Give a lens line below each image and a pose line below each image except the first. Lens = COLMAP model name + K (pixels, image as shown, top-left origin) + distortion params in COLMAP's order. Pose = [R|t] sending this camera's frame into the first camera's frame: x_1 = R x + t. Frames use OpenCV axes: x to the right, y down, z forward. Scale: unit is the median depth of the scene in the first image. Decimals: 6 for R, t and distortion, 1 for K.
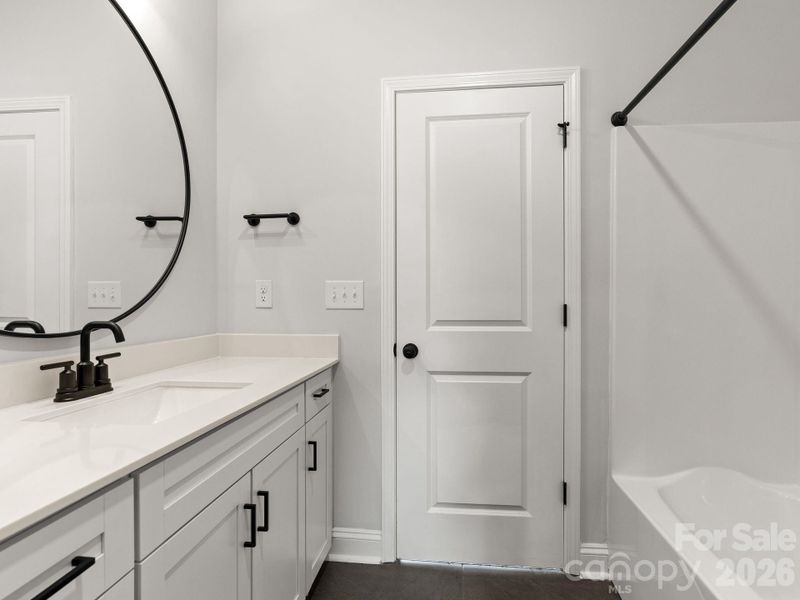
lens RADIAL K [[408.2, 0, 400.0], [0, 408.2, 300.0], [0, 0, 1]] dist [0.000088, 0.000007]
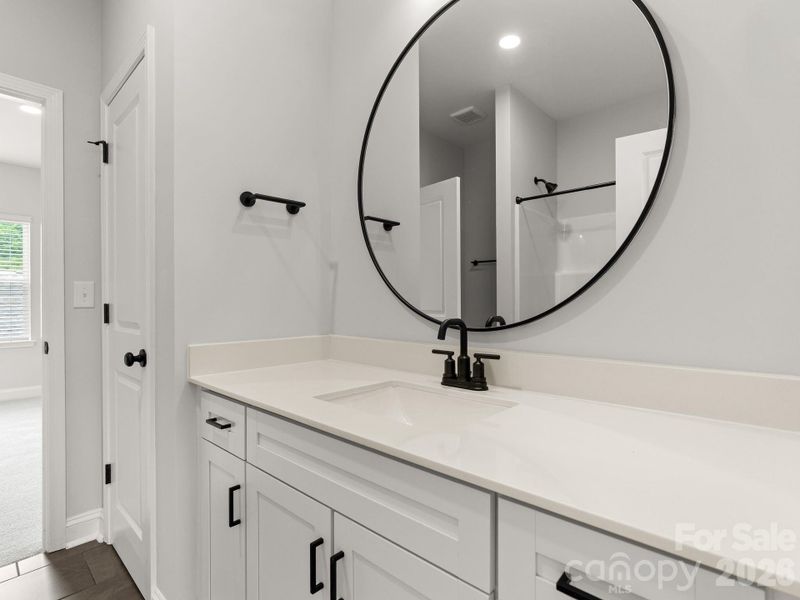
lens RADIAL K [[408.2, 0, 400.0], [0, 408.2, 300.0], [0, 0, 1]] dist [0.000088, 0.000007]
pose [[-0.572624, 0.007096, -0.819787, 0.211701], [0.011296, 0.999936, 0.000765, 0.001584], [0.819740, -0.008822, -0.572667, 1.494042]]
